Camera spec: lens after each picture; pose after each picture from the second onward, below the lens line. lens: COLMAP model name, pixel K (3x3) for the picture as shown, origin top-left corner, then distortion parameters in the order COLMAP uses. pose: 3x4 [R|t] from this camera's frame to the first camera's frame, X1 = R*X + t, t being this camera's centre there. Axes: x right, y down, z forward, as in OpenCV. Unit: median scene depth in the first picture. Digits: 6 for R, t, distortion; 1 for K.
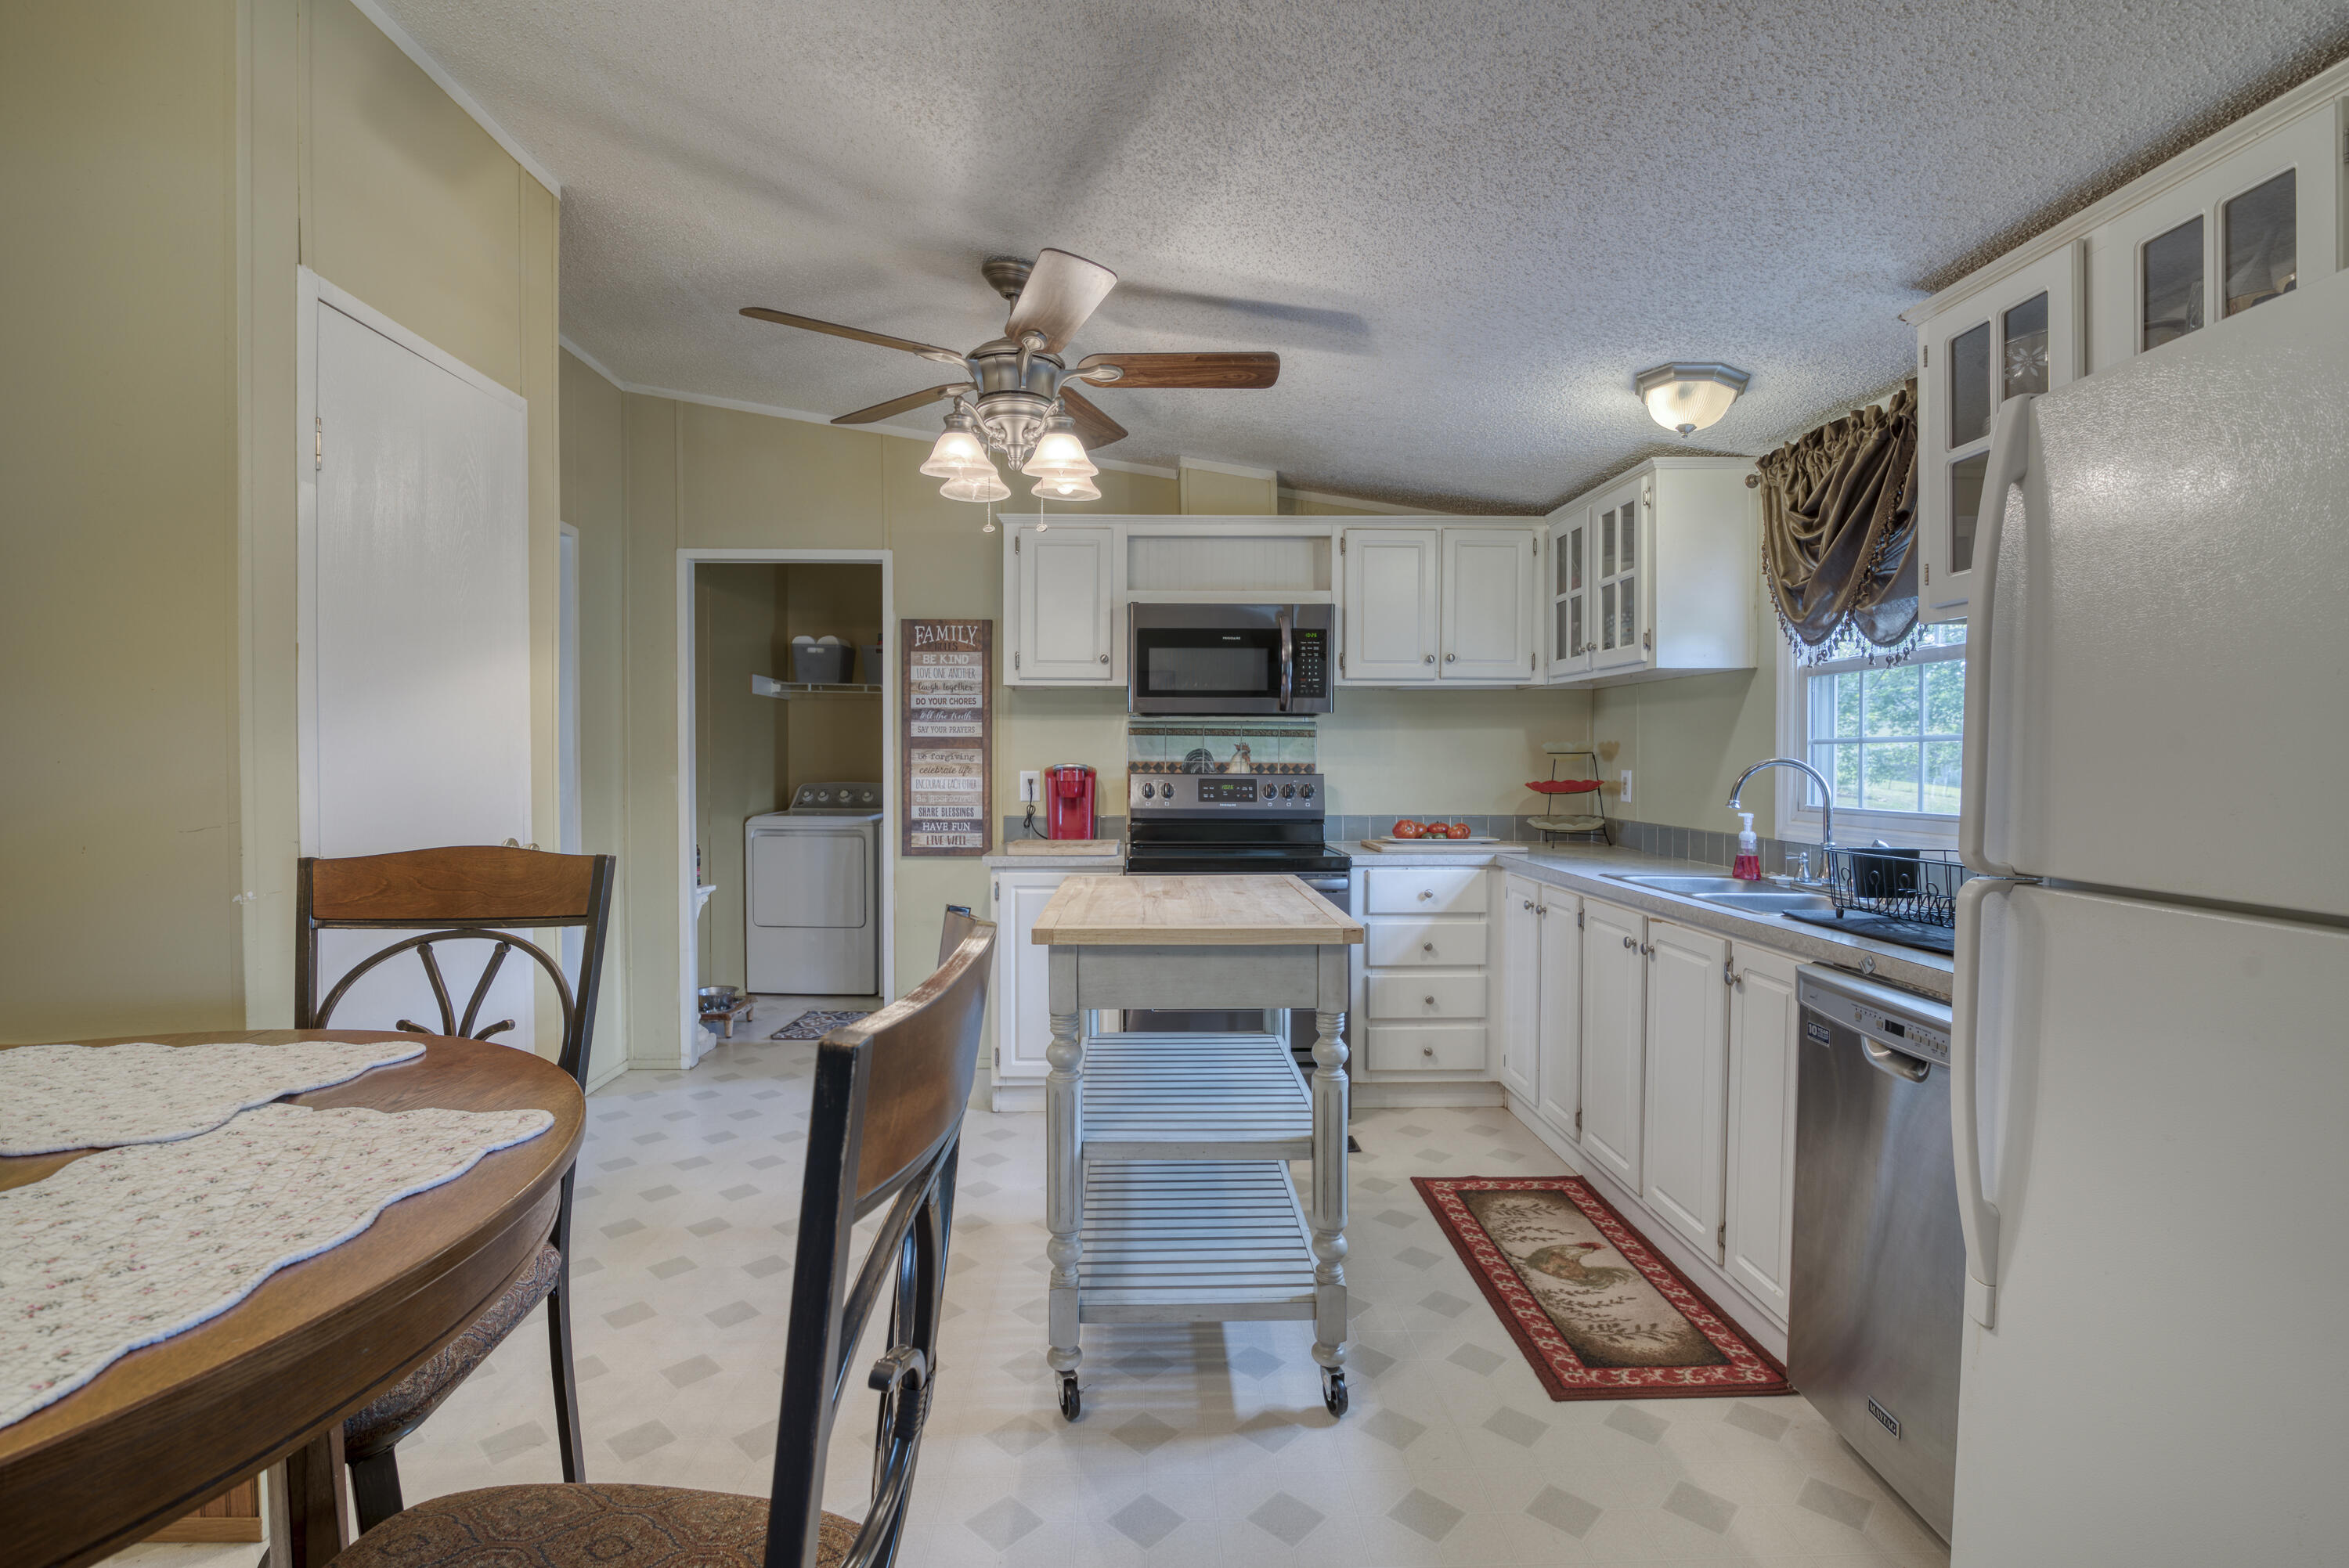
lens RADIAL K [[1216.2, 0, 1178.5], [0, 1216.2, 781.2], [0, 0, 1]] dist [-0.018944, 0.000386]
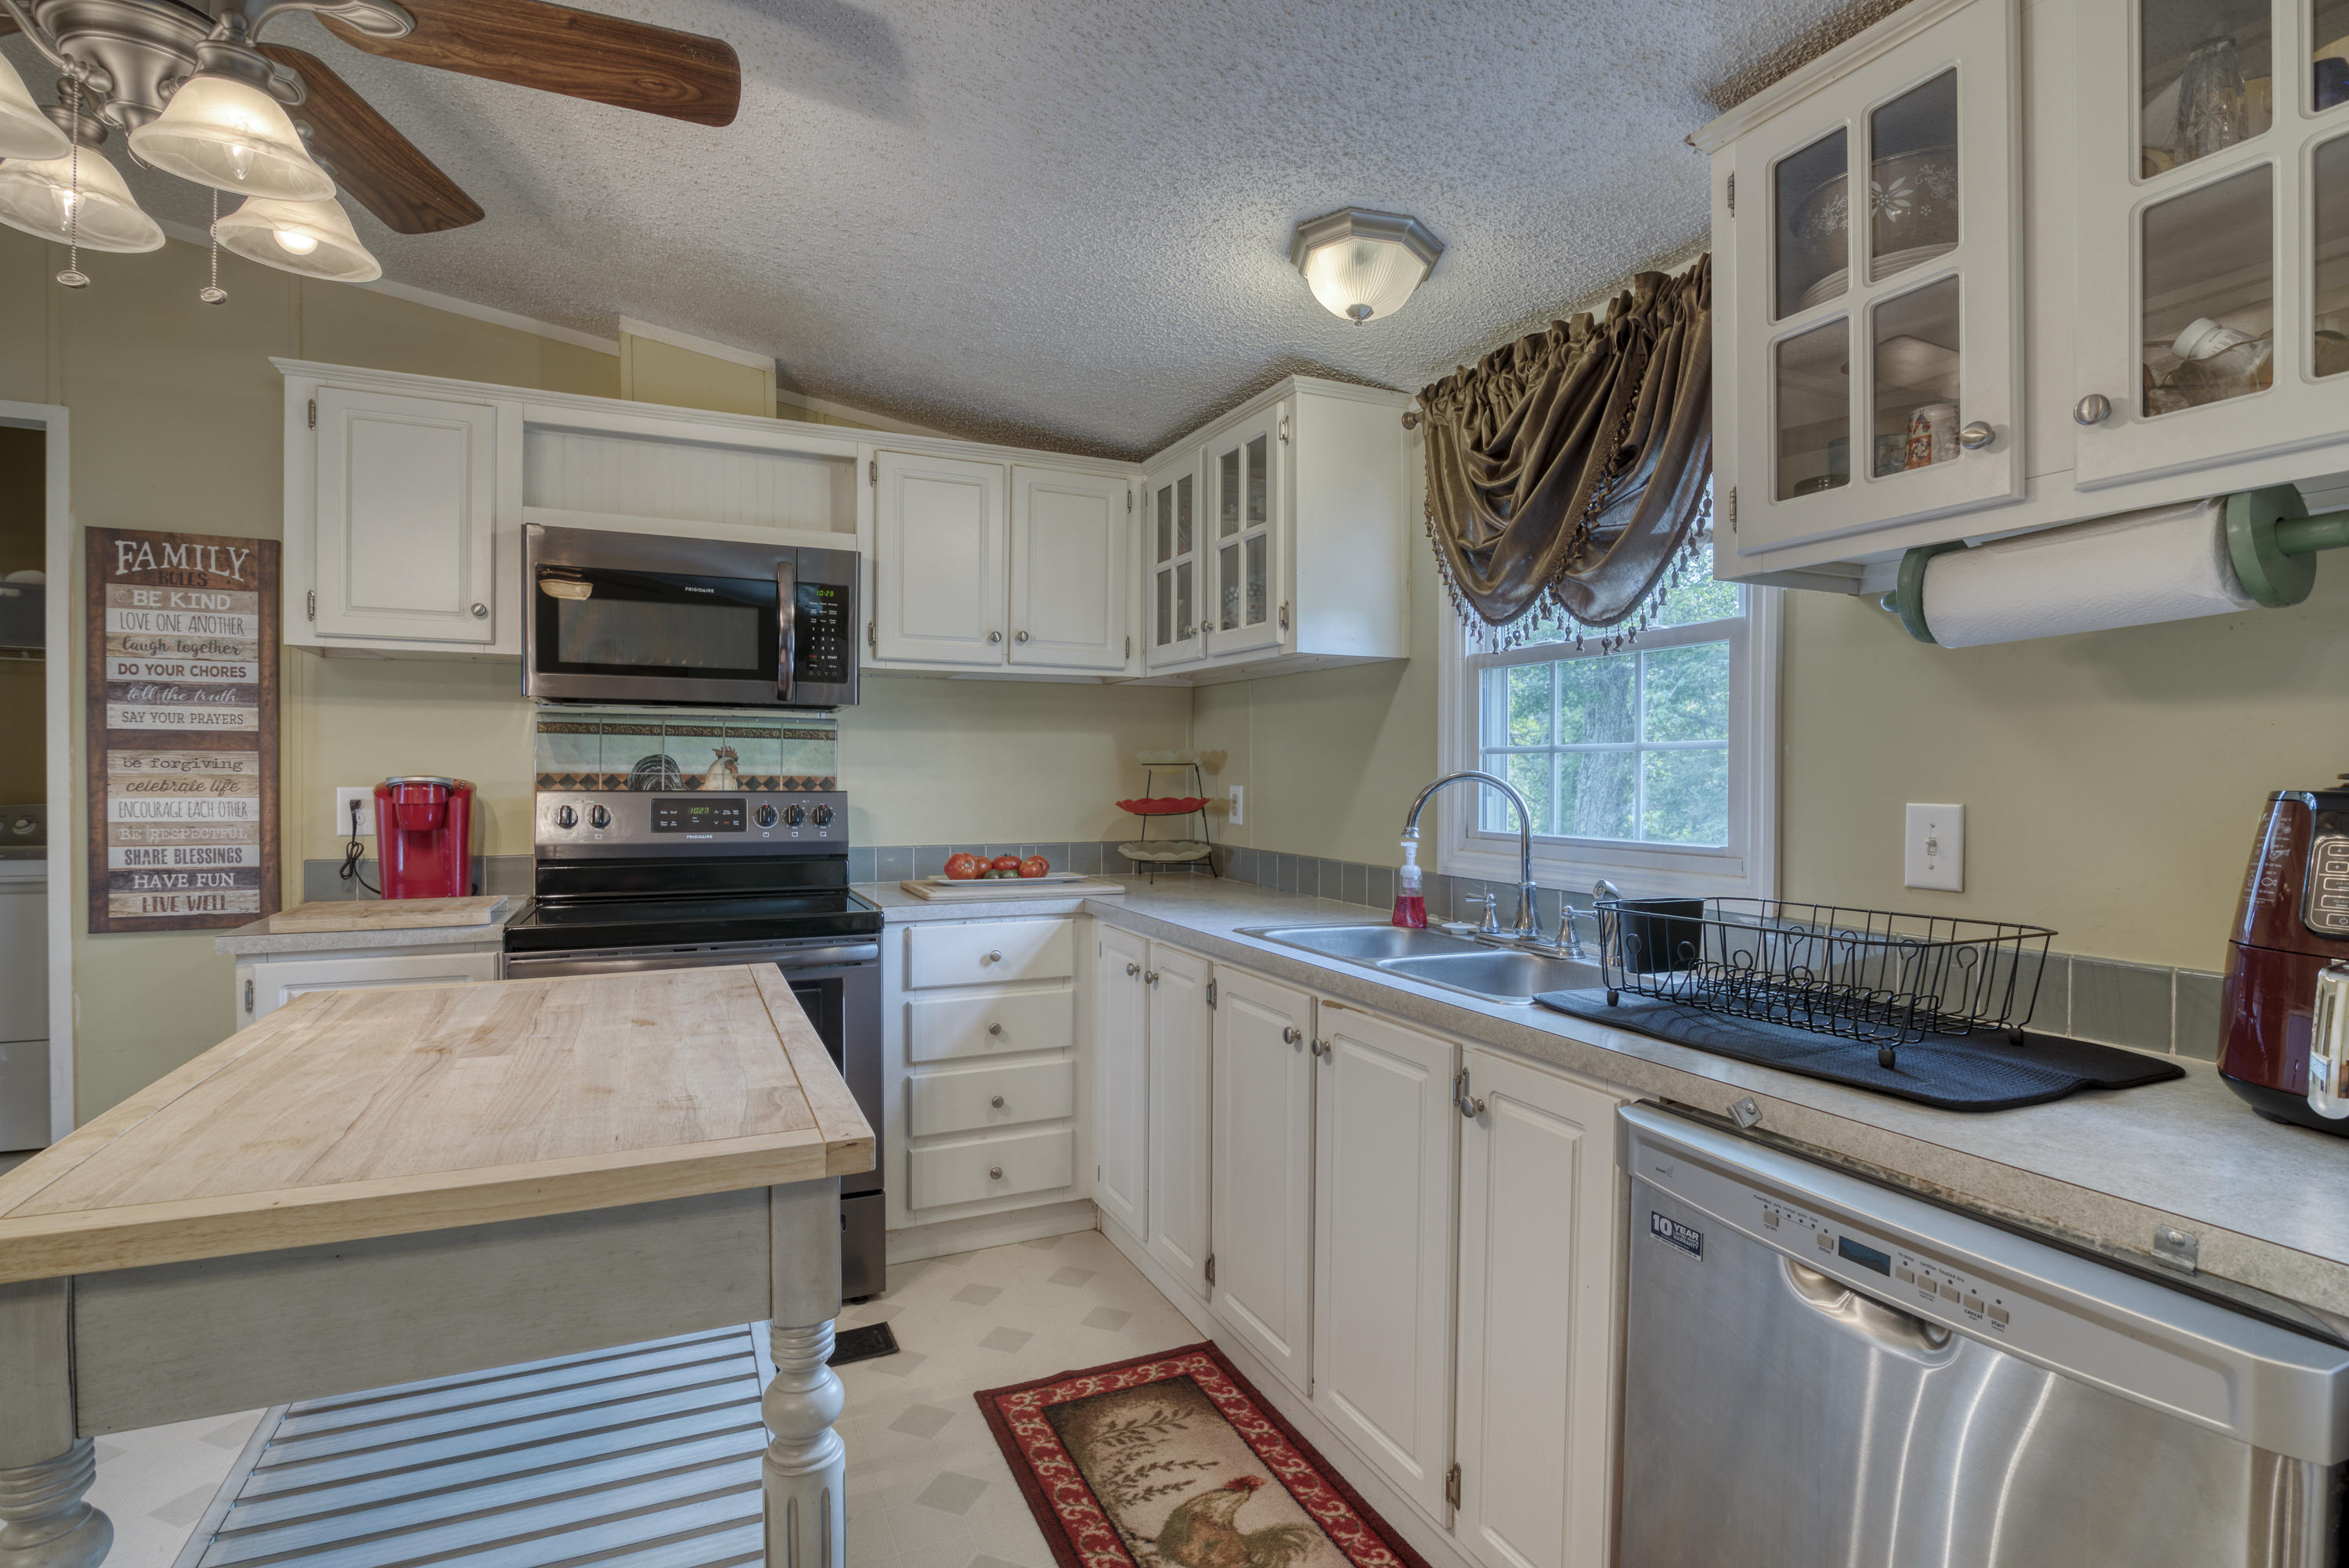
lens RADIAL K [[1216.2, 0, 1281.6], [0, 1216.2, 790.7], [0, 0, 1]] dist [-0.018944, 0.000386]
pose [[0.903386, -0.002070, 0.428824, 0.049218], [0.003266, 0.999993, -0.002051, -0.004304], [-0.428817, 0.003253, 0.903386, 0.269419]]
